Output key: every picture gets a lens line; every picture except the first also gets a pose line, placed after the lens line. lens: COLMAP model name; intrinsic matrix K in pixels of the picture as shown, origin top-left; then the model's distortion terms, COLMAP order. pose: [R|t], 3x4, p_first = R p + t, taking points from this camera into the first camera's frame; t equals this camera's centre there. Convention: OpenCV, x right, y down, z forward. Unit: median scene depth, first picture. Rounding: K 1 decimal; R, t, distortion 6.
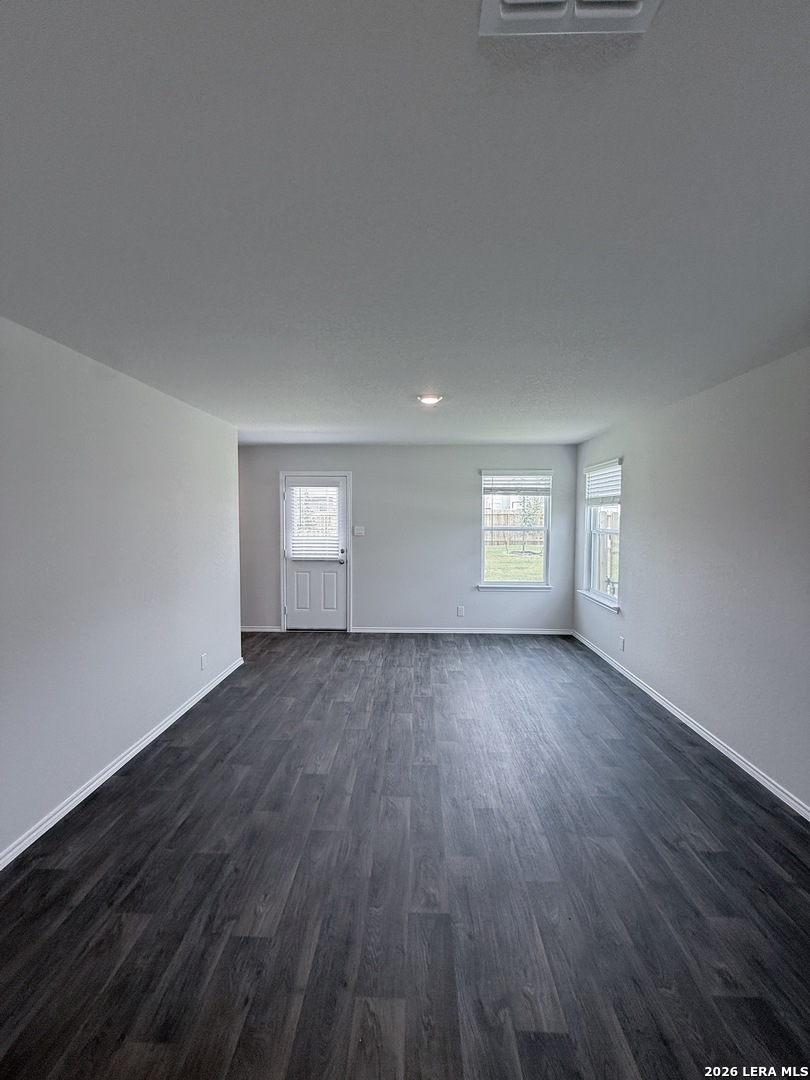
lens RADIAL K [[431.6, 0, 406.9], [0, 431.6, 536.5], [0, 0, 1]] dist [0.000418, 0.000000]
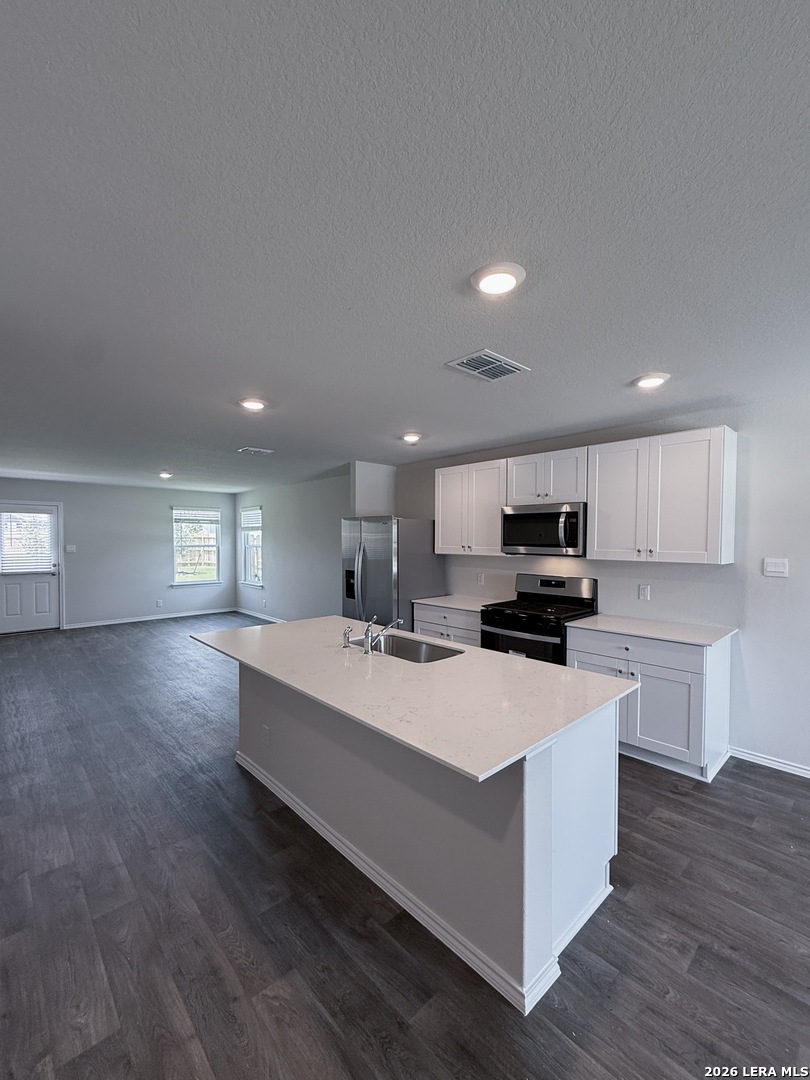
lens RADIAL K [[439.6, 0, 404.1], [0, 439.6, 548.5], [0, 0, 1]] dist [-0.001674, -0.000293]
pose [[0.716340, -0.017466, 0.697533, -0.312706], [0.040748, 0.999028, -0.016831, 0.048401], [-0.696561, 0.040479, 0.716355, -0.631612]]
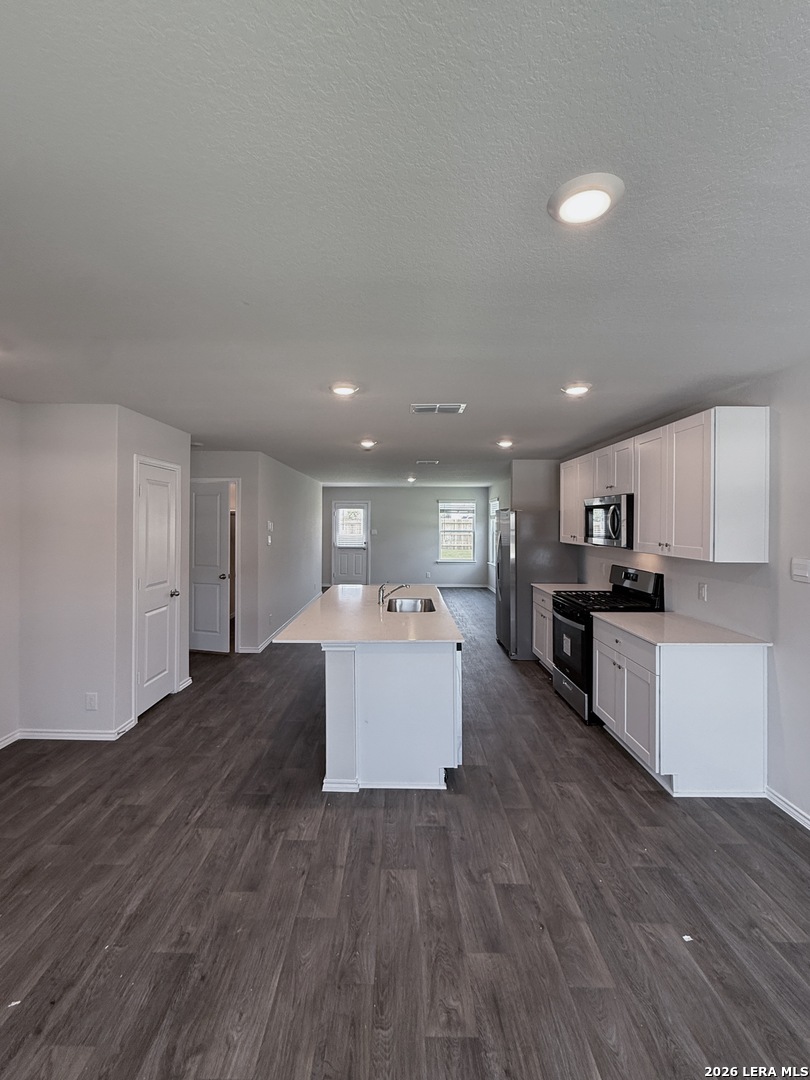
lens RADIAL K [[443.8, 0, 402.3], [0, 443.8, 521.6], [0, 0, 1]] dist [-0.002055, -0.000188]
pose [[0.999426, -0.000237, 0.033881, -0.053370], [0.002265, 0.998205, -0.059840, 0.057260], [-0.033806, 0.059882, 0.997633, -0.941174]]
